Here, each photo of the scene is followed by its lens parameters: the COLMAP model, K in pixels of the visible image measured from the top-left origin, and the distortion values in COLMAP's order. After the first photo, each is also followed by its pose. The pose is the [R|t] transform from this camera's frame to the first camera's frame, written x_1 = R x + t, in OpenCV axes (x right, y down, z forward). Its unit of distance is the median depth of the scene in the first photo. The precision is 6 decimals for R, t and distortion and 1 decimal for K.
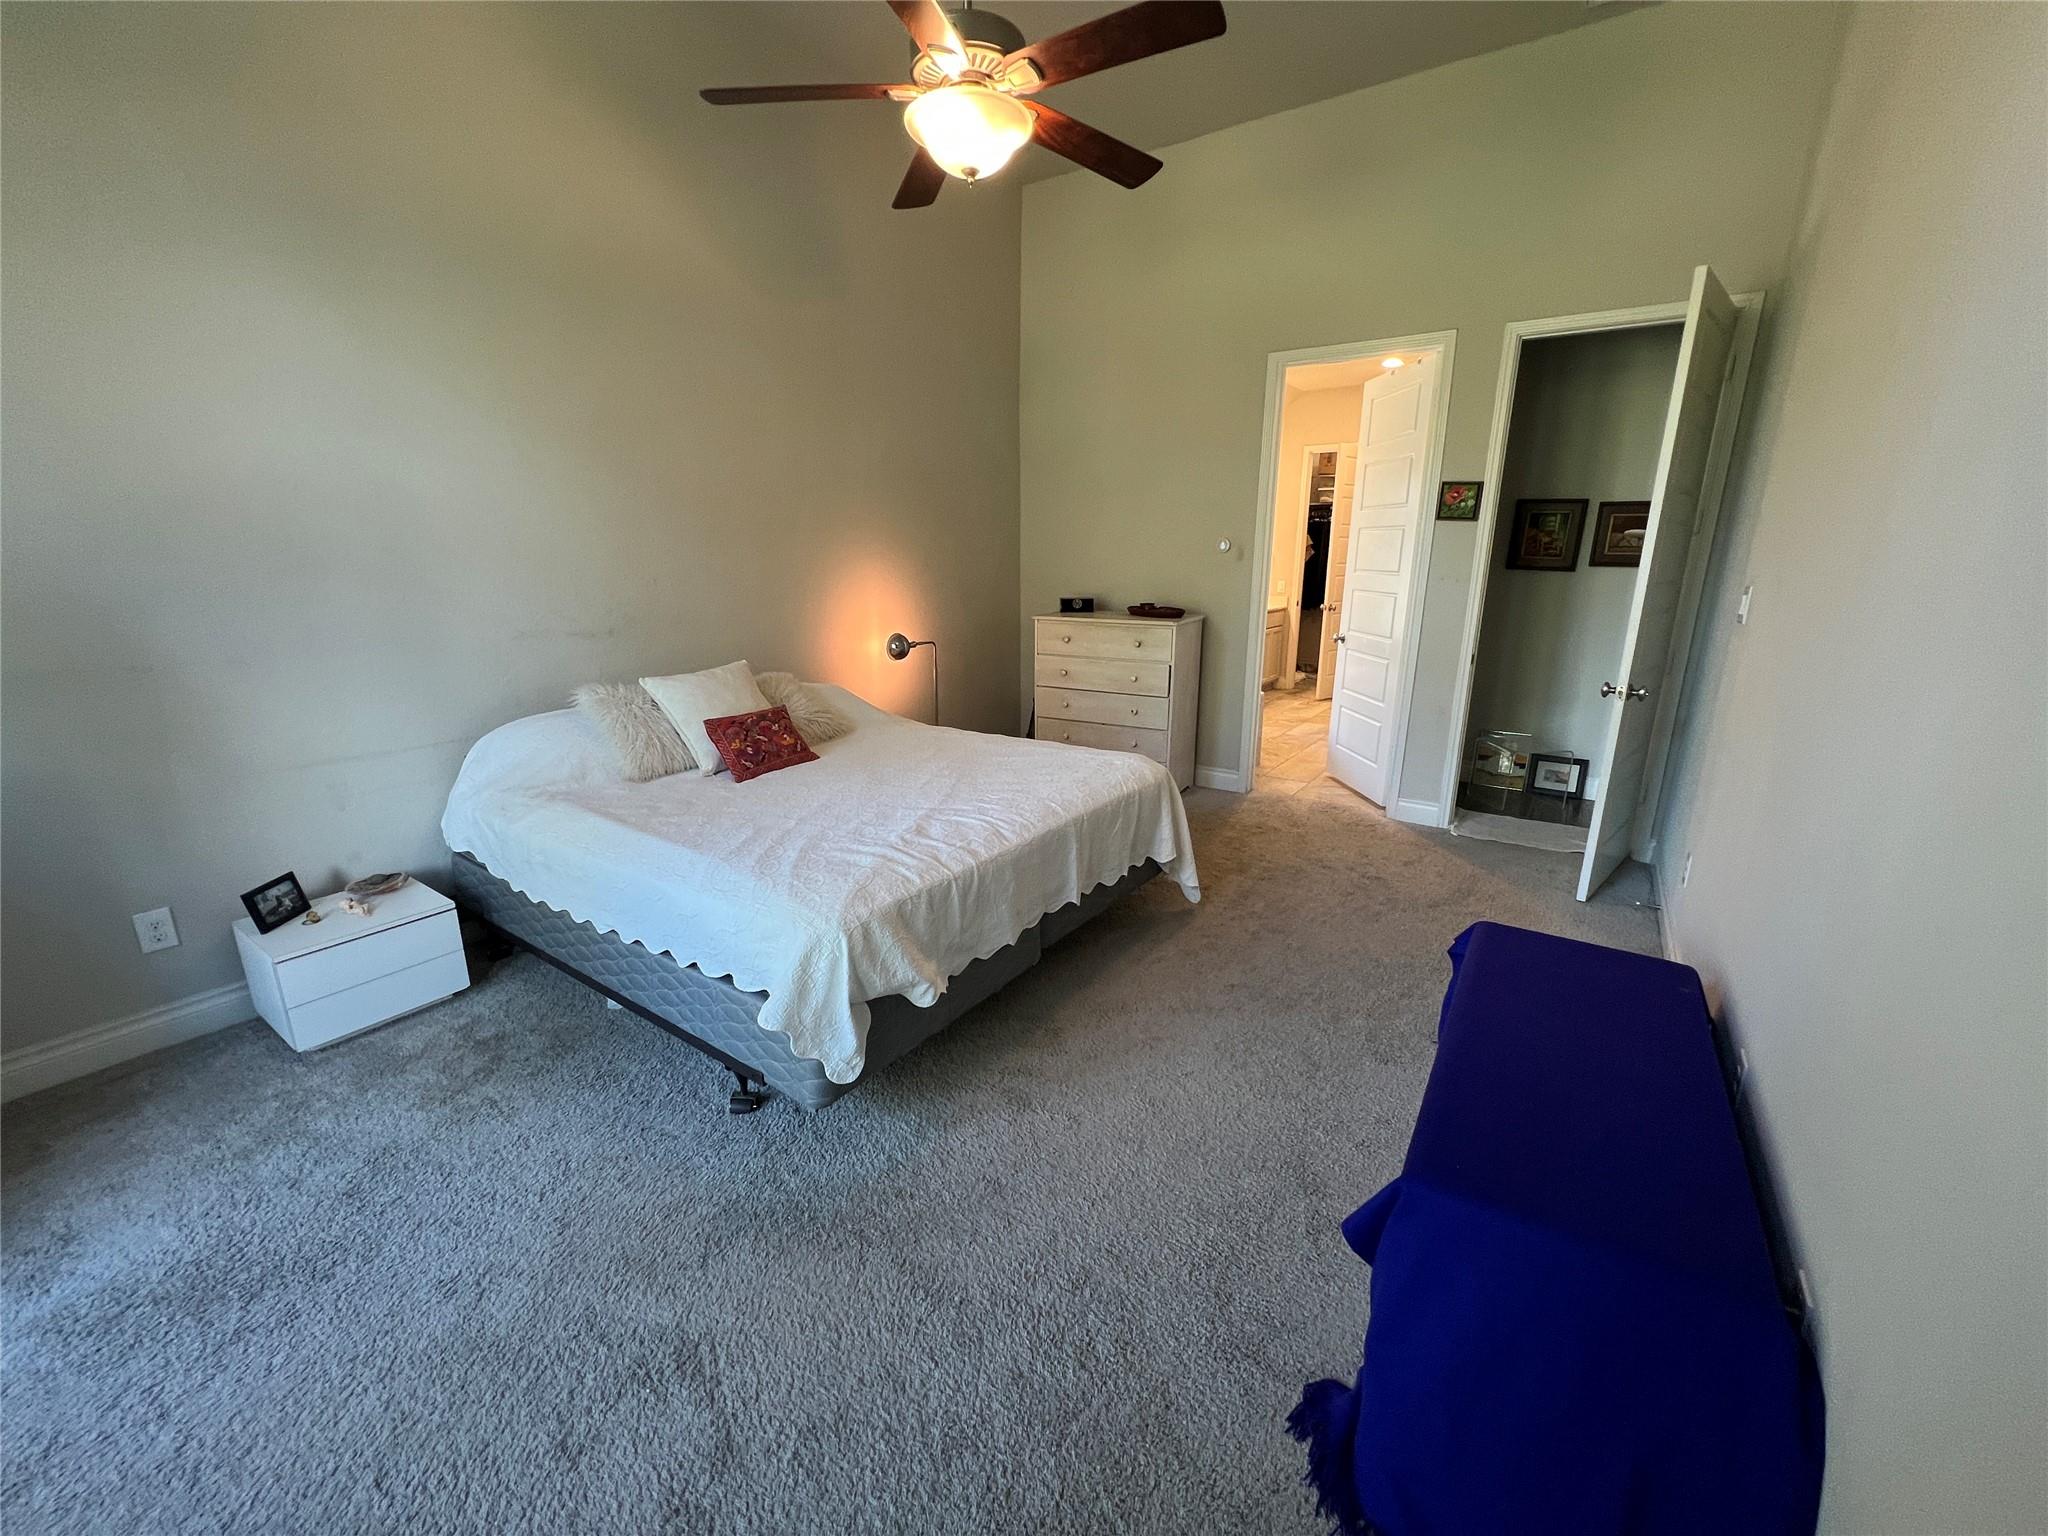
lens RADIAL K [[823.9, 0, 1026.7], [0, 823.9, 765.0], [0, 0, 1]] dist [0.004419, 0.000061]
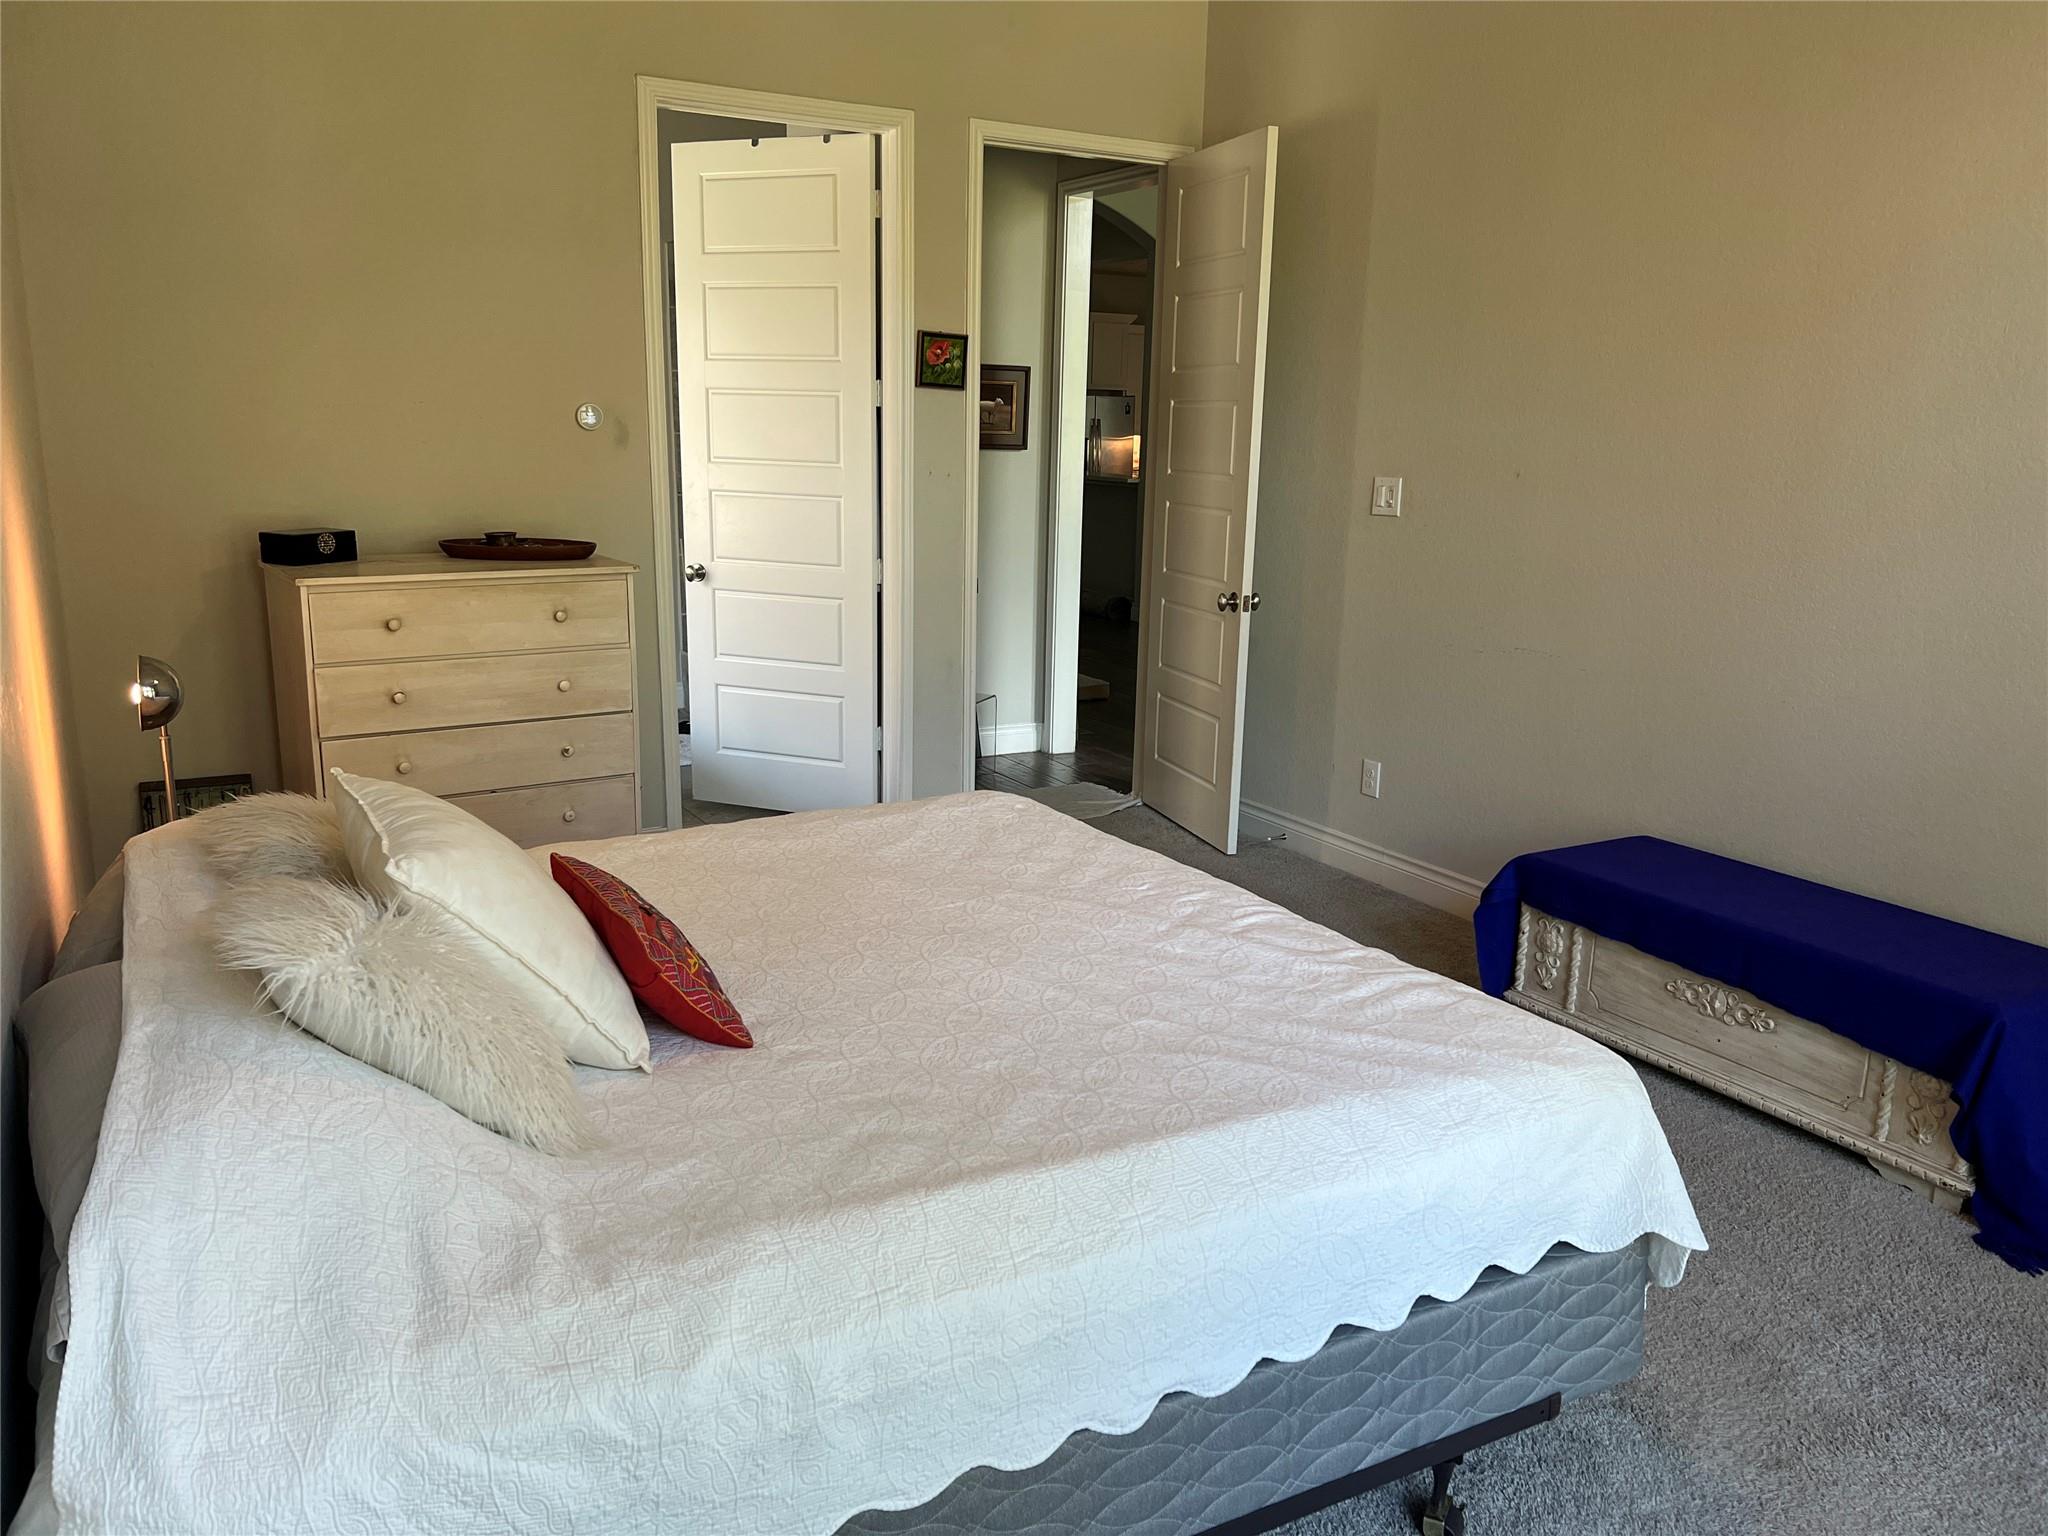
lens RADIAL K [[1533.4, 0, 1023.4], [0, 1533.4, 773.4], [0, 0, 1]] dist [0.041336, -0.031335]
pose [[0.441007, -0.199655, 0.875015, -0.652921], [0.208830, 0.971011, 0.116309, -0.118053], [-0.872871, 0.131437, 0.469916, 0.374512]]
